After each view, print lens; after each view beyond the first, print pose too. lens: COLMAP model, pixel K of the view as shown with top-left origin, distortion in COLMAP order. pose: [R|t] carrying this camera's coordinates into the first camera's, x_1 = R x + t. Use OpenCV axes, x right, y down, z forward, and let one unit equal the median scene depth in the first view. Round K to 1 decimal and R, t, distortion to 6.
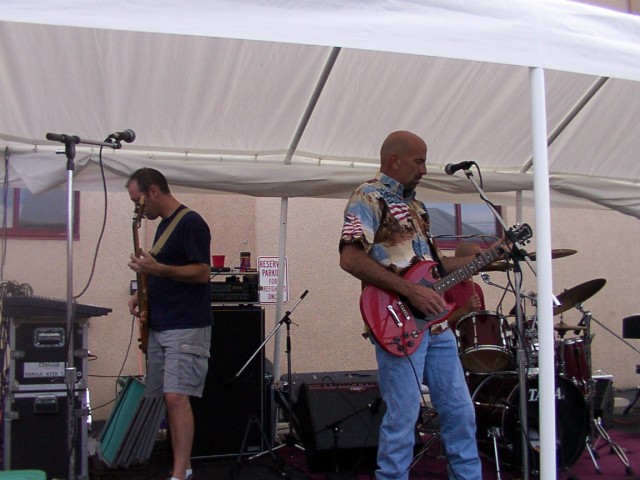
lens RADIAL K [[710.0, 0, 320.0], [0, 710.0, 240.0], [0, 0, 1]] dist [-0.119563, 0.236396]
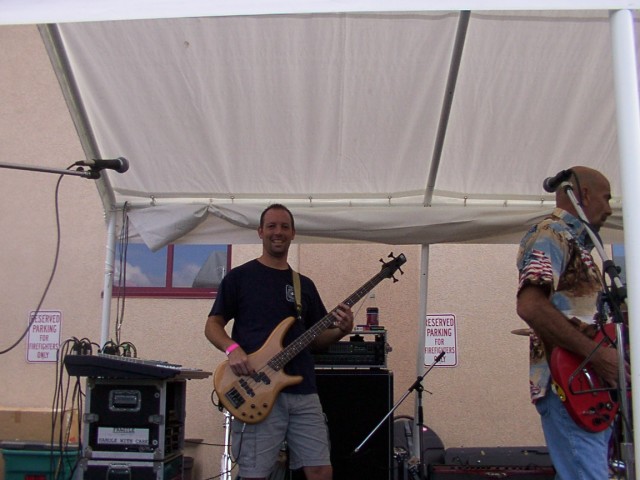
lens RADIAL K [[710.0, 0, 320.0], [0, 710.0, 240.0], [0, 0, 1]] dist [-0.119563, 0.236396]
pose [[0.945694, -0.041677, -0.322375, 0.121150], [0.013390, 0.995899, -0.089472, 0.011992], [0.324782, 0.080296, 0.942374, 0.152541]]
